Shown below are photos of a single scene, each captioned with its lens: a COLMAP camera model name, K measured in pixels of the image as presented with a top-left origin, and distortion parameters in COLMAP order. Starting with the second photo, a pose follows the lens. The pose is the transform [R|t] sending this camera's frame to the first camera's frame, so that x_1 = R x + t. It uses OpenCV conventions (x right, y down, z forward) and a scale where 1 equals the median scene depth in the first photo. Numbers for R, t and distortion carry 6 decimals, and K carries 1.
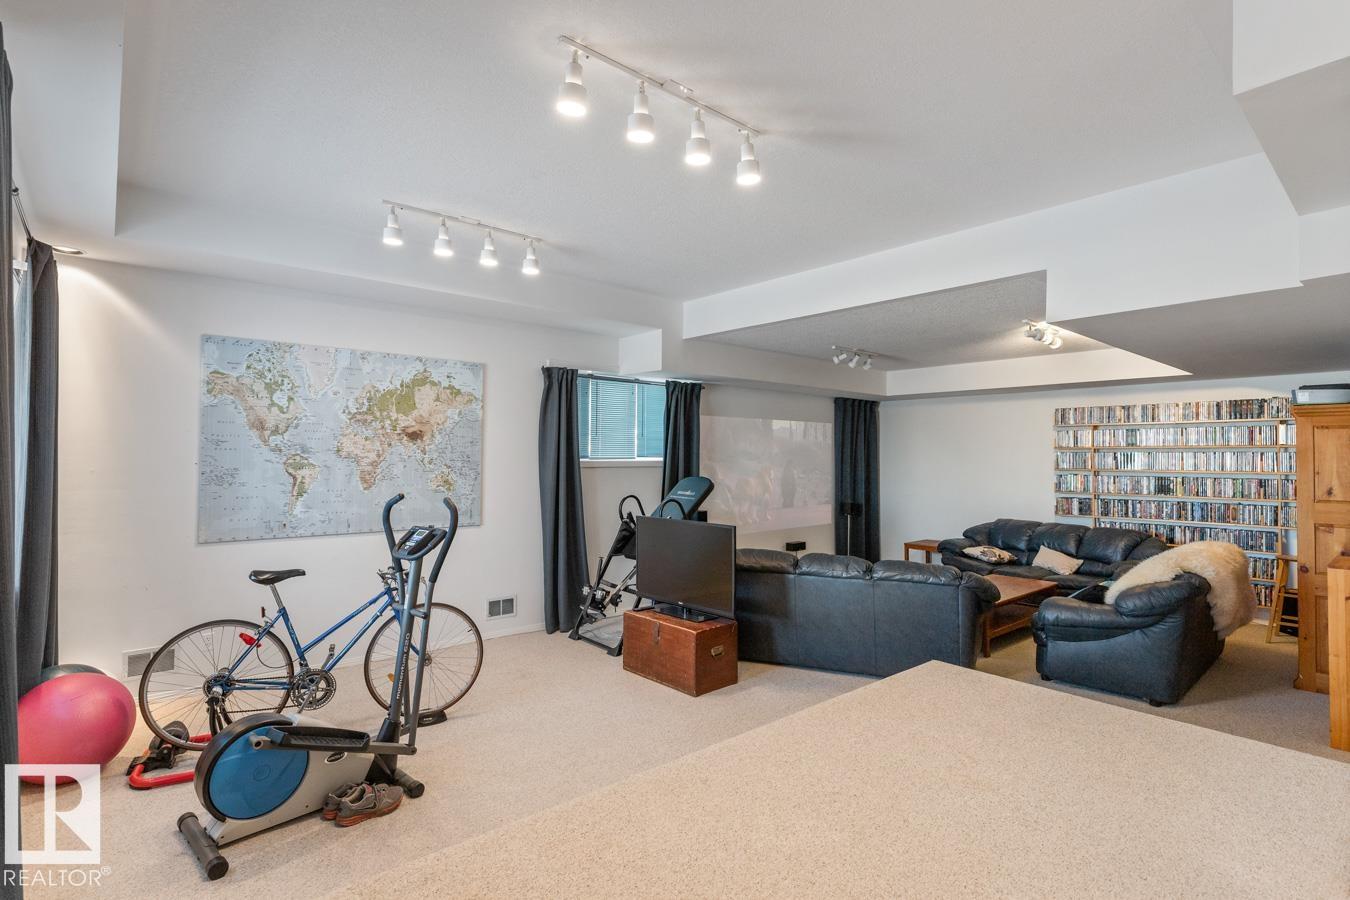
lens RADIAL K [[637.6, 0, 670.5], [0, 637.6, 452.4], [0, 0, 1]] dist [0.004815, 0.000024]
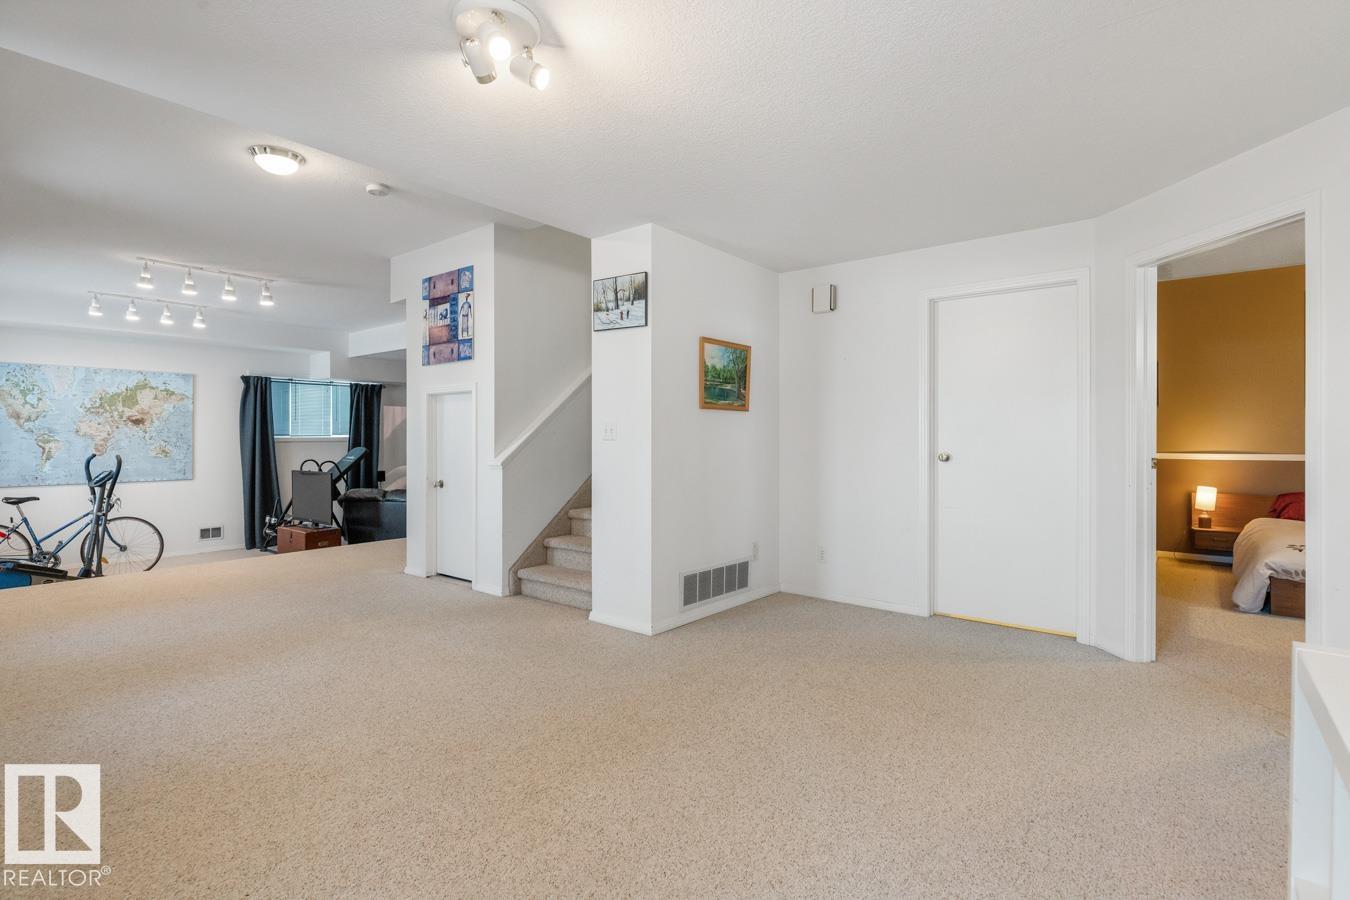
lens RADIAL K [[633.0, 0, 679.5], [0, 633.0, 439.9], [0, 0, 1]] dist [-0.000143, 0.000328]
pose [[0.983175, -0.008448, 0.182472, 0.666862], [0.006060, 0.999889, 0.013641, 0.005947], [-0.182566, -0.012305, 0.983117, -0.823435]]
